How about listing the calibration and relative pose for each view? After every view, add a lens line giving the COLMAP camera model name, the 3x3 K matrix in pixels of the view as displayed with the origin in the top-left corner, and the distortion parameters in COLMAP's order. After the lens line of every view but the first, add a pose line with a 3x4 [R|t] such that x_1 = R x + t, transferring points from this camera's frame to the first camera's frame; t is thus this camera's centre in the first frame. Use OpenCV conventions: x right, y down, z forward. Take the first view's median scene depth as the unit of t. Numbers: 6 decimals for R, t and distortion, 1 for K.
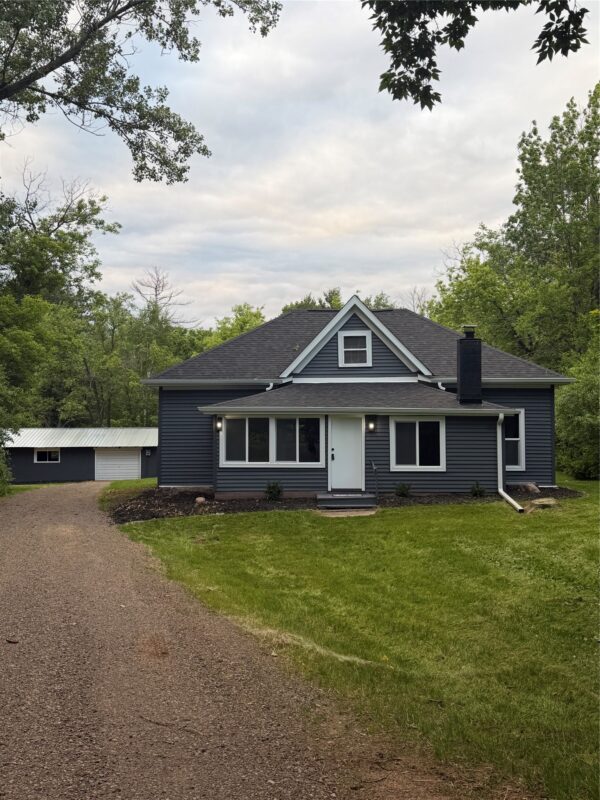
lens RADIAL K [[870.1, 0, 300.0], [0, 870.1, 400.0], [0, 0, 1]] dist [0.134355, 0.002839]
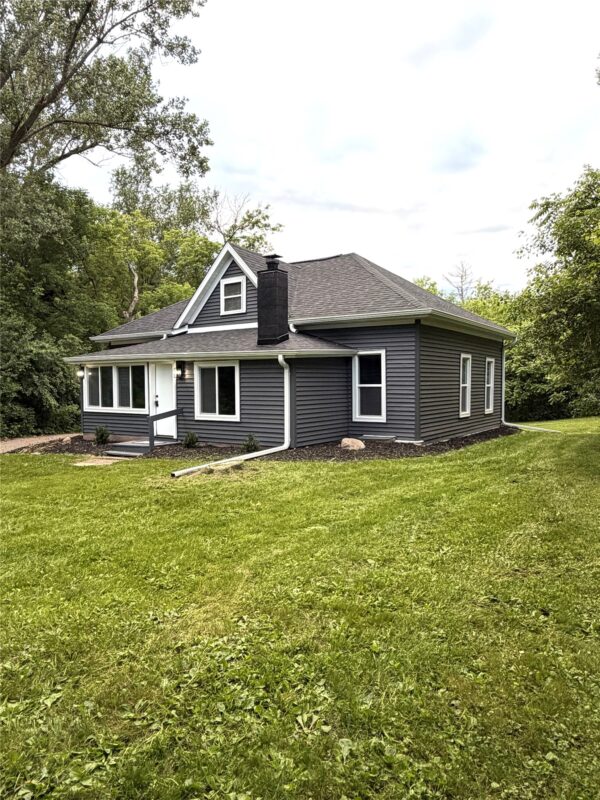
lens RADIAL K [[553.6, 0, 300.0], [0, 553.6, 400.0], [0, 0, 1]] dist [0.001643, 0.000959]
pose [[0.847760, 0.011866, -0.530247, 0.518946], [0.027093, 0.997476, 0.065639, 0.023547], [0.529687, -0.070012, 0.845298, 0.546452]]
